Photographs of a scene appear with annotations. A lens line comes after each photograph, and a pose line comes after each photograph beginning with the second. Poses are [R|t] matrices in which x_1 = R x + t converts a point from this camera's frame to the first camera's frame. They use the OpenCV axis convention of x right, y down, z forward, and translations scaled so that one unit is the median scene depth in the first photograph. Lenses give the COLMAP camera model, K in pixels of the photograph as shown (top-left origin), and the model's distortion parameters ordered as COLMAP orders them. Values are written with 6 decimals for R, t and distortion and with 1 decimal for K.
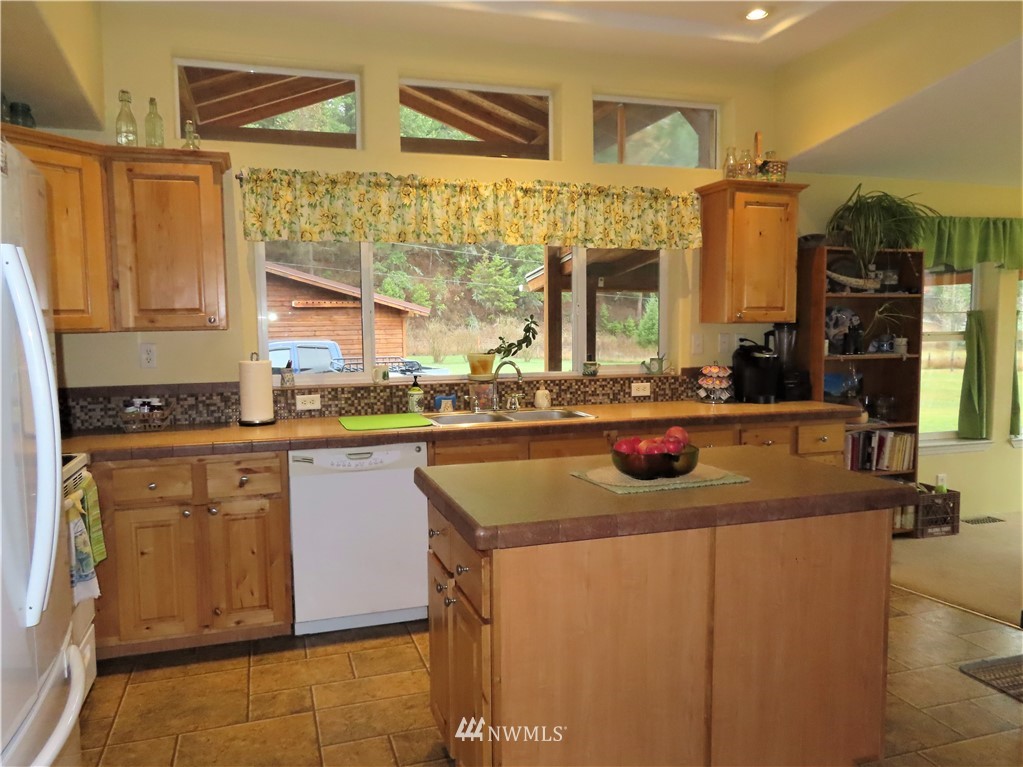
lens RADIAL K [[730.0, 0, 511.1], [0, 730.0, 380.5], [0, 0, 1]] dist [-0.017130, 0.017128]
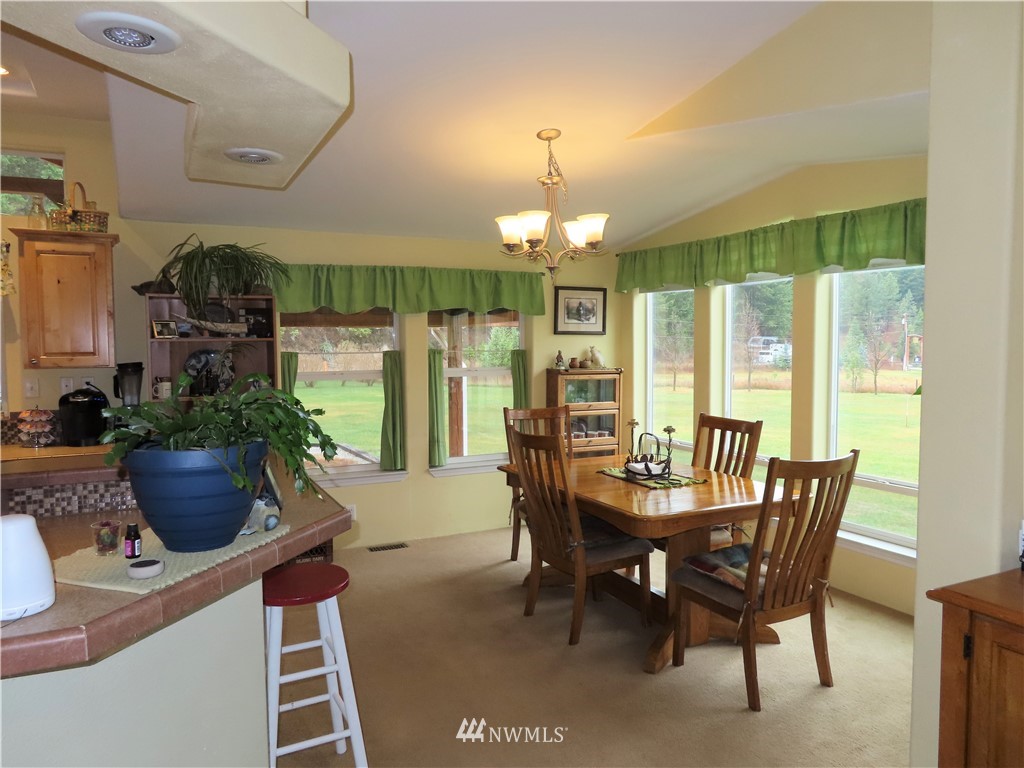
lens RADIAL K [[730.7, 0, 514.1], [0, 730.7, 385.7], [0, 0, 1]] dist [-0.017130, 0.017128]
pose [[0.983896, -0.012850, 0.178277, 0.751493], [0.017643, 0.999524, -0.025323, -0.016769], [-0.177867, 0.028060, 0.983654, -0.113699]]
